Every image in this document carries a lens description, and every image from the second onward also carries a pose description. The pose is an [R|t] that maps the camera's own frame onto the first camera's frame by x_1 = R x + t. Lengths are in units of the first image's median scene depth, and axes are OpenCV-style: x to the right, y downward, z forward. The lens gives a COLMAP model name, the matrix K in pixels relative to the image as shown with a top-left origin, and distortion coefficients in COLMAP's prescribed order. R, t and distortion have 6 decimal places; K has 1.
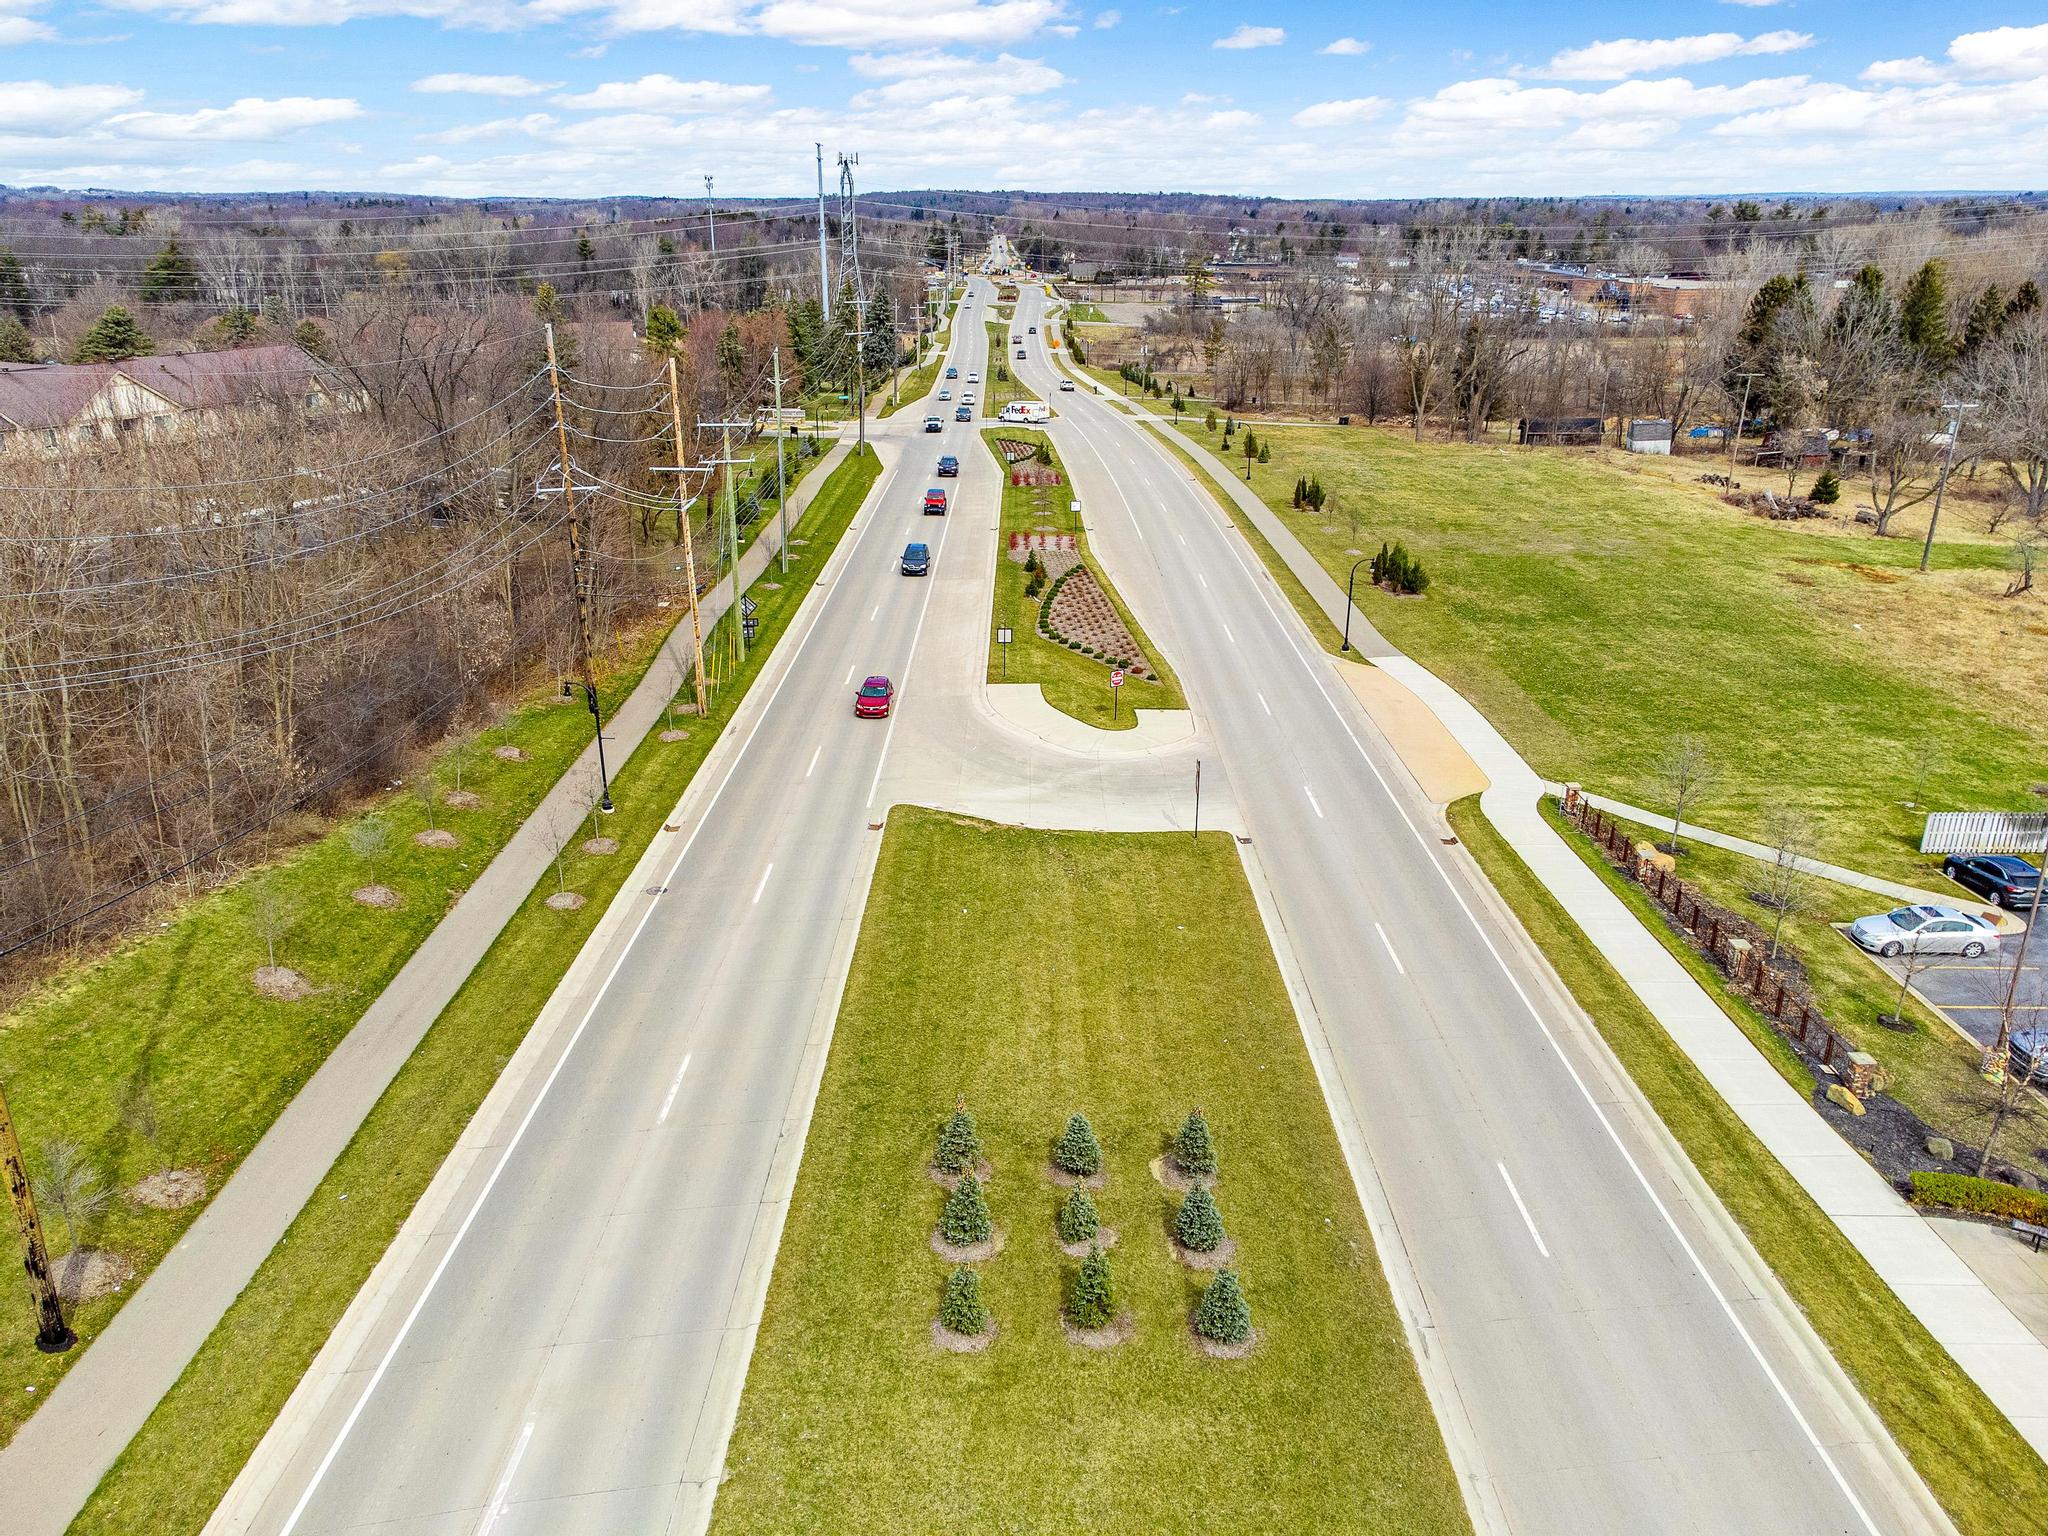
lens RADIAL K [[1528.2, 0, 1024.0], [0, 1528.2, 768.0], [0, 0, 1]] dist [0.008378, 0.007033]
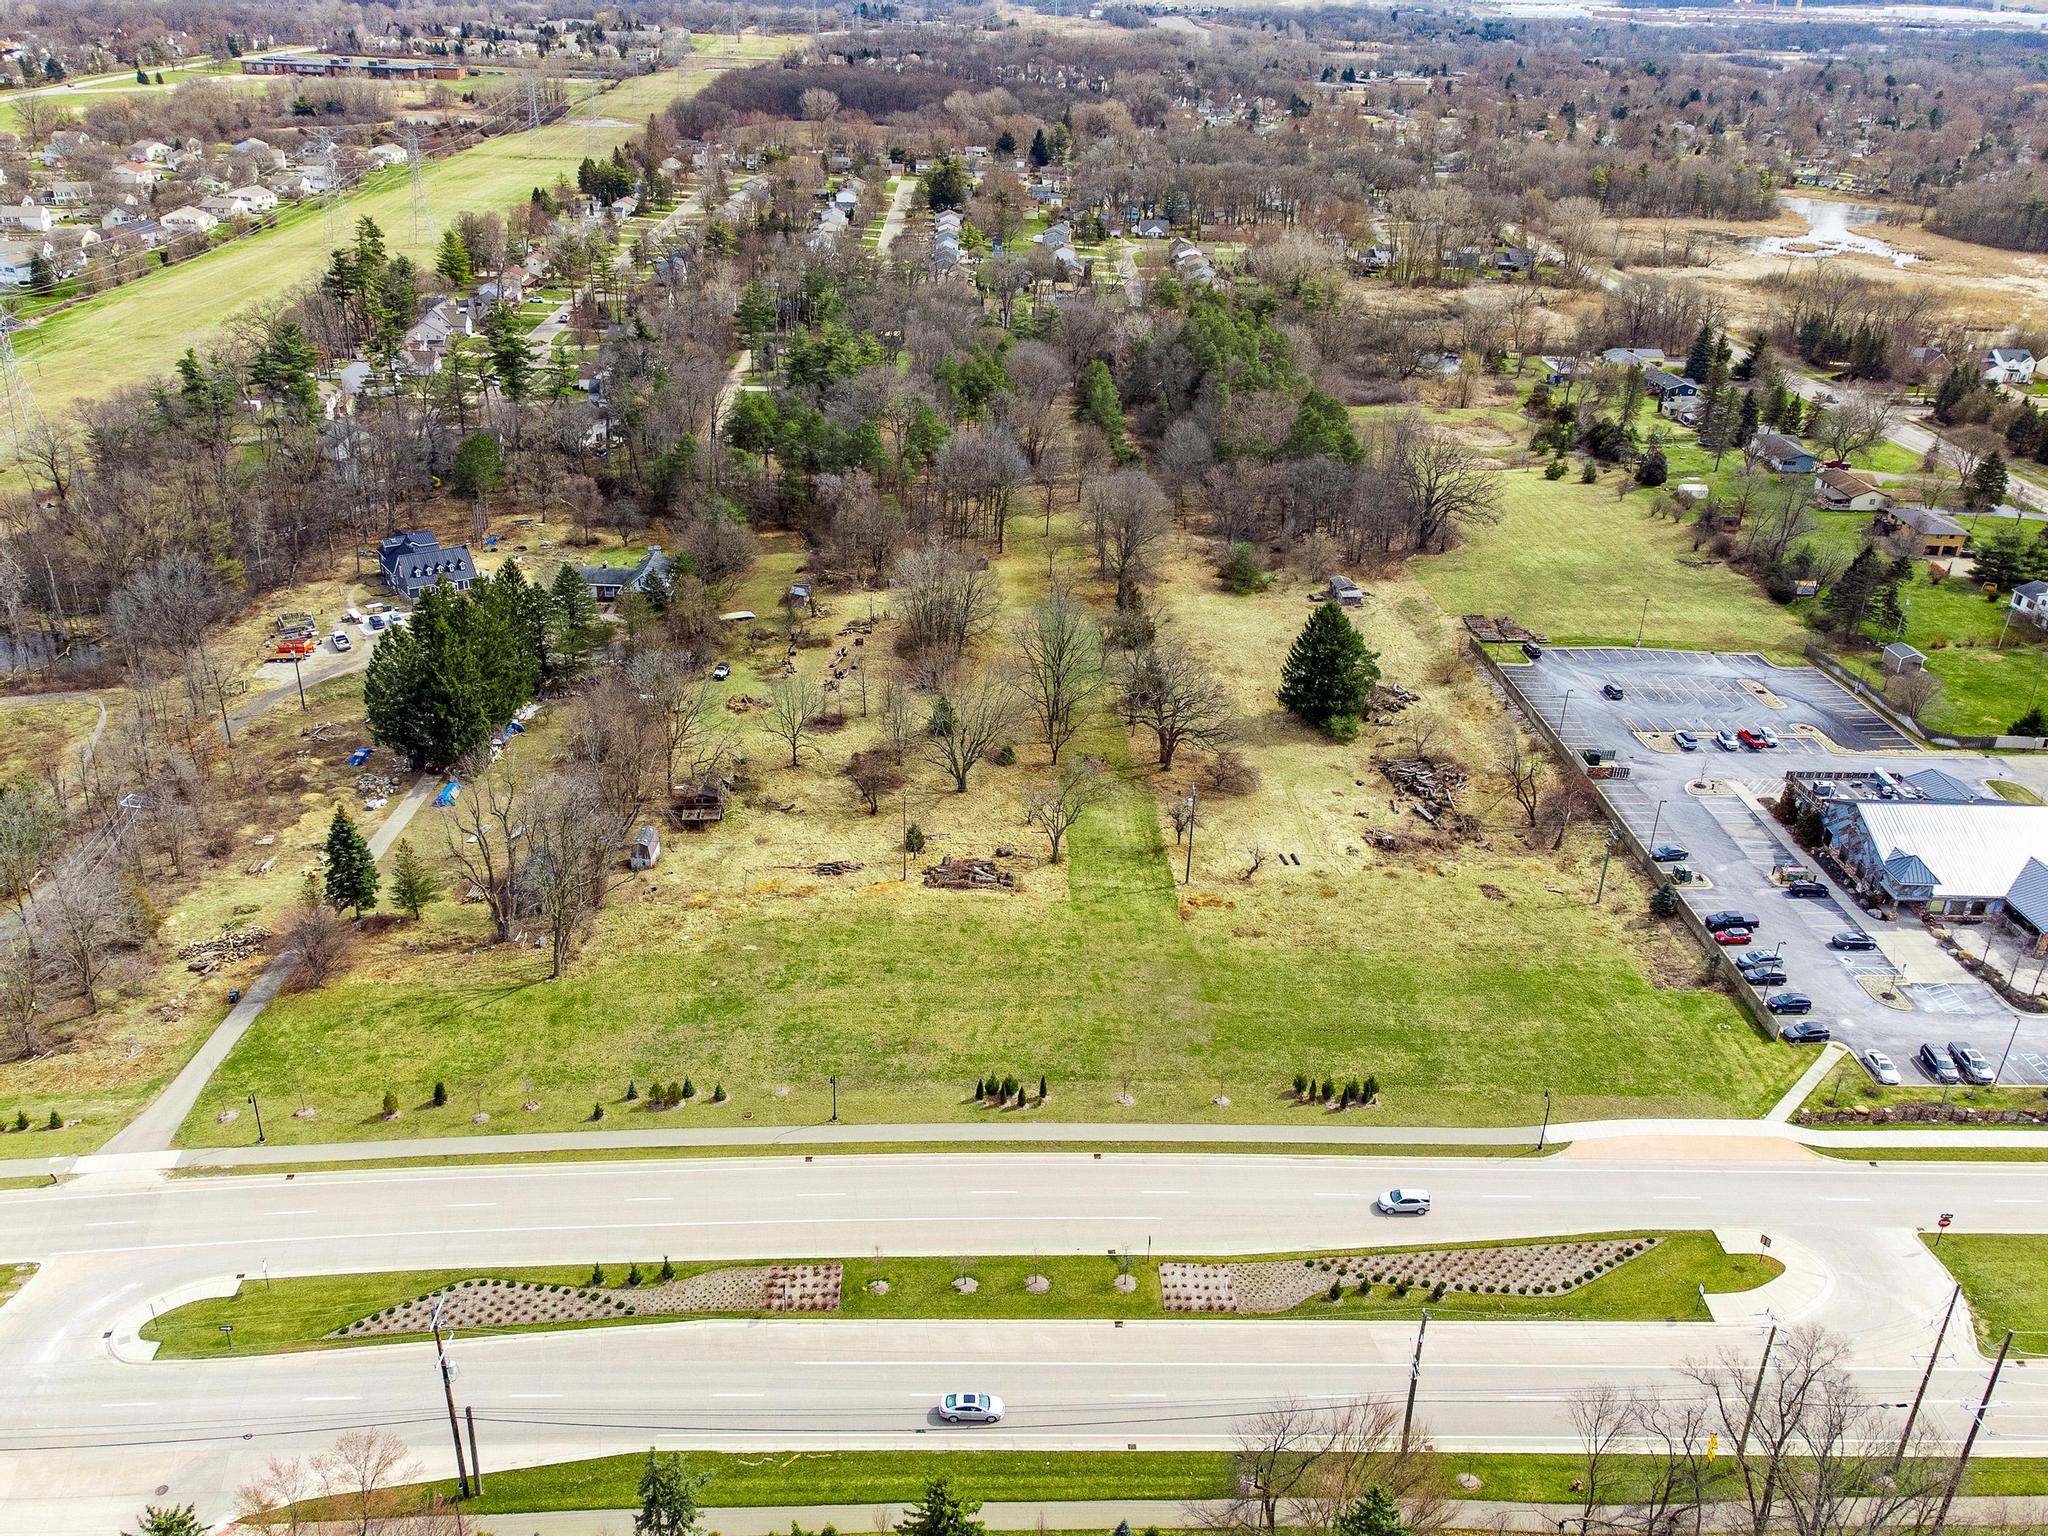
lens RADIAL K [[1647.1, 0, 1021.0], [0, 1647.1, 767.6], [0, 0, 1]] dist [0.009263, 0.008530]
pose [[-0.019370, -0.438275, 0.898632, -1.131720], [0.310640, 0.851680, 0.422071, -1.303474], [-0.950330, 0.287327, 0.119649, 1.235828]]
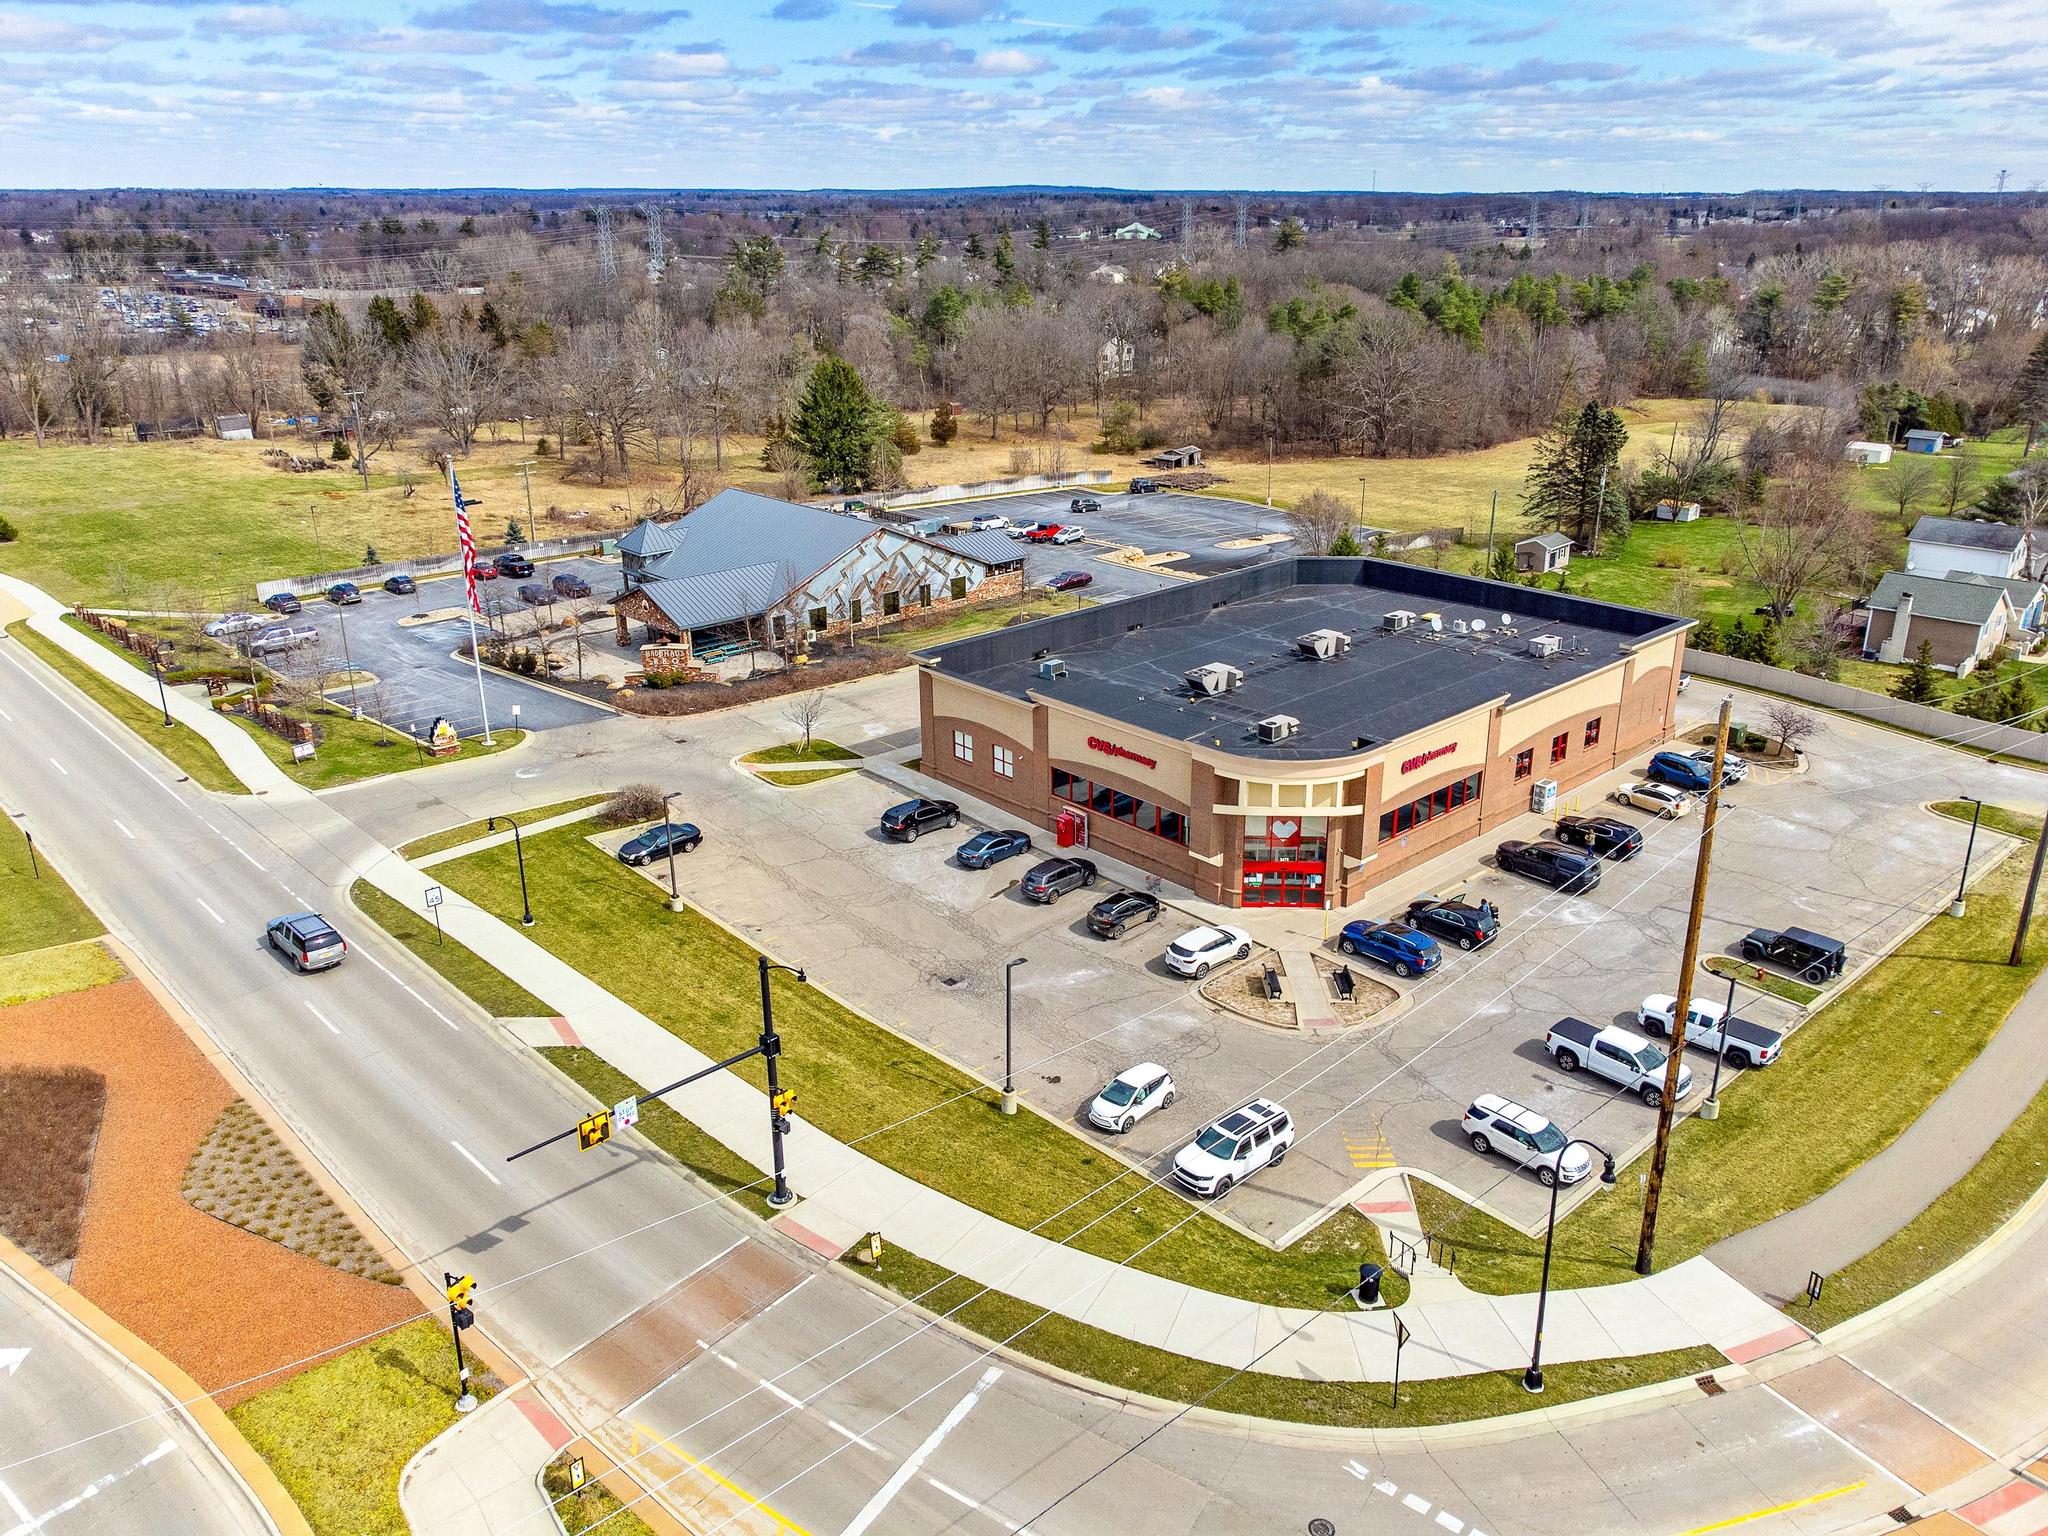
lens RADIAL K [[1562.7, 0, 1028.8], [0, 1562.7, 776.3], [0, 0, 1]] dist [0.002854, 0.020882]
pose [[0.738268, -0.239939, 0.630389, -0.049402], [0.237491, 0.967211, 0.090006, 0.256332], [-0.631315, 0.083263, 0.771044, -1.006356]]
